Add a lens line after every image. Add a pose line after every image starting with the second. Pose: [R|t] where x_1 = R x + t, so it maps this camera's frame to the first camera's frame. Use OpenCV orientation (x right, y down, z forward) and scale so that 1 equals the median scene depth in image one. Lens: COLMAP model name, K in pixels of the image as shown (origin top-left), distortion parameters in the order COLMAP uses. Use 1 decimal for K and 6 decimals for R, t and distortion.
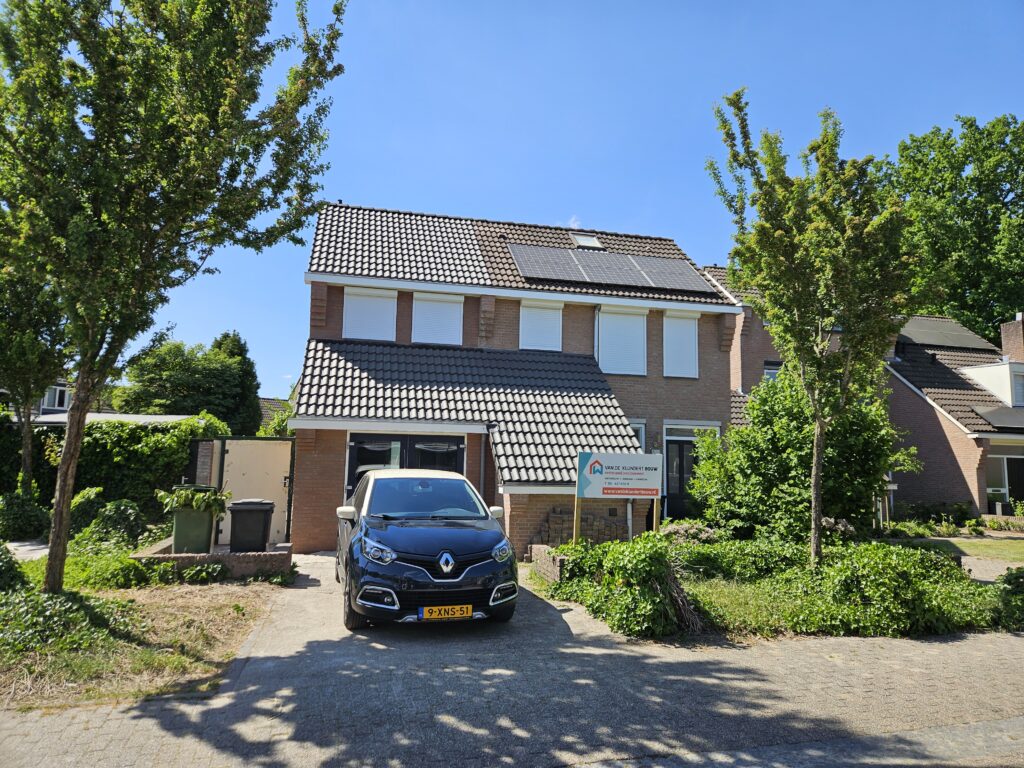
lens RADIAL K [[686.7, 0, 509.2], [0, 686.7, 389.3], [0, 0, 1]] dist [0.035682, -0.013764]
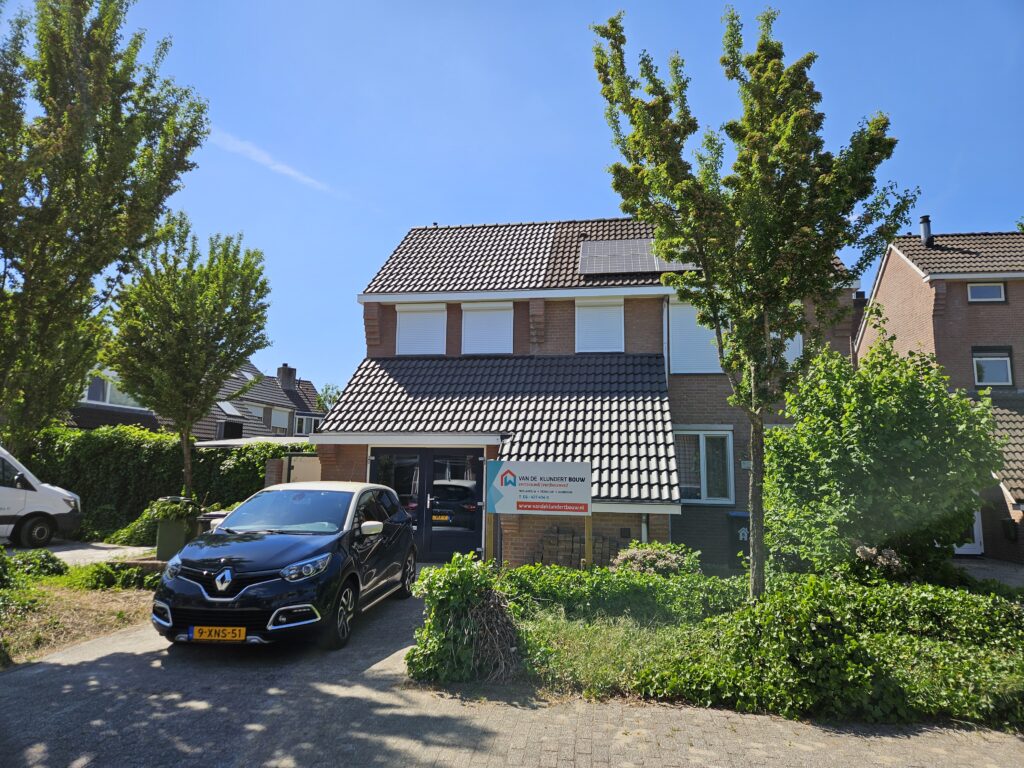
lens RADIAL K [[686.7, 0, 508.7], [0, 686.7, 378.7], [0, 0, 1]] dist [0.035682, -0.013764]
pose [[0.925383, -0.060487, -0.374176, 0.288036], [0.045071, 0.997741, -0.049823, 0.018905], [0.376344, 0.029241, 0.926018, 0.118053]]
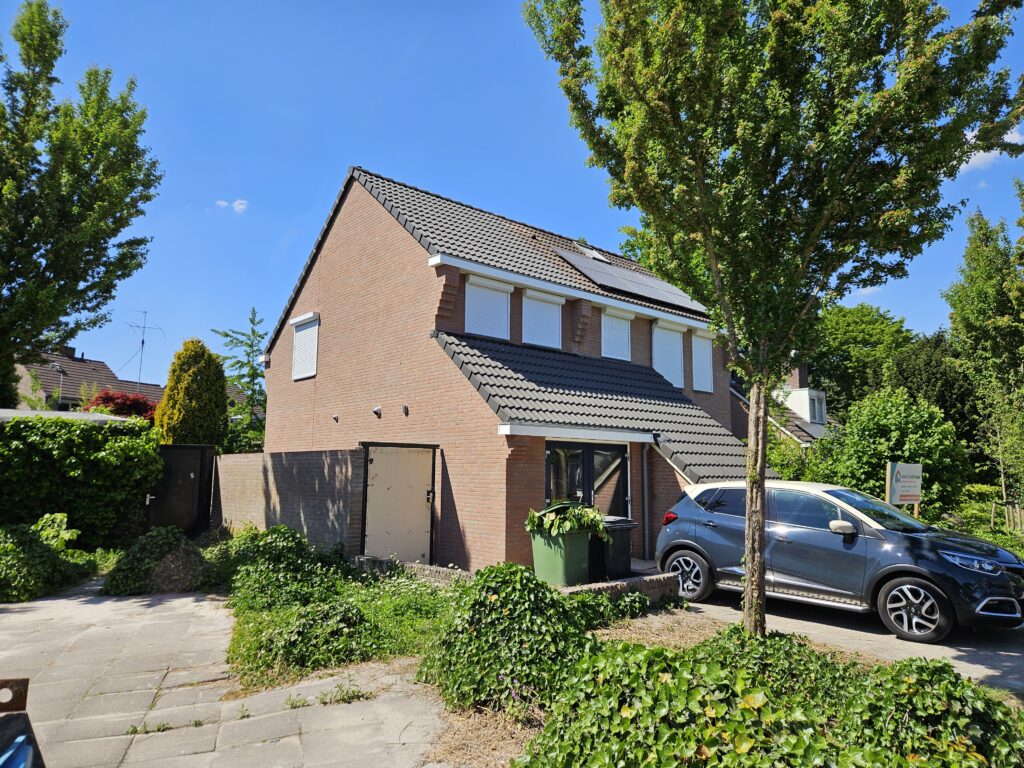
lens RADIAL K [[686.7, 0, 504.7], [0, 686.7, 390.7], [0, 0, 1]] dist [0.035682, -0.013764]
pose [[0.890048, 0.041839, 0.453943, -0.586940], [-0.039212, 0.999115, -0.015204, 0.011614], [-0.454178, -0.004268, 0.890901, 0.184149]]
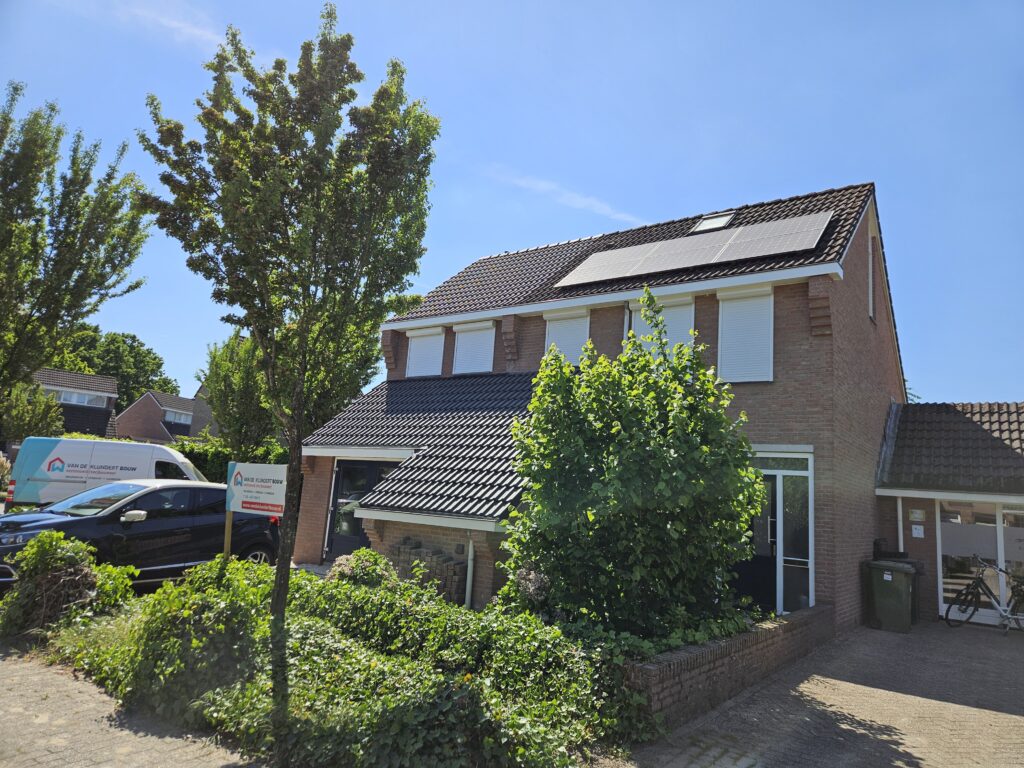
lens RADIAL K [[686.7, 0, 504.9], [0, 686.7, 375.8], [0, 0, 1]] dist [0.035682, -0.013764]
pose [[0.634937, -0.109192, -0.764808, 0.691913], [0.023021, 0.992196, -0.122545, 0.060981], [0.772221, 0.060201, 0.632496, 0.418462]]
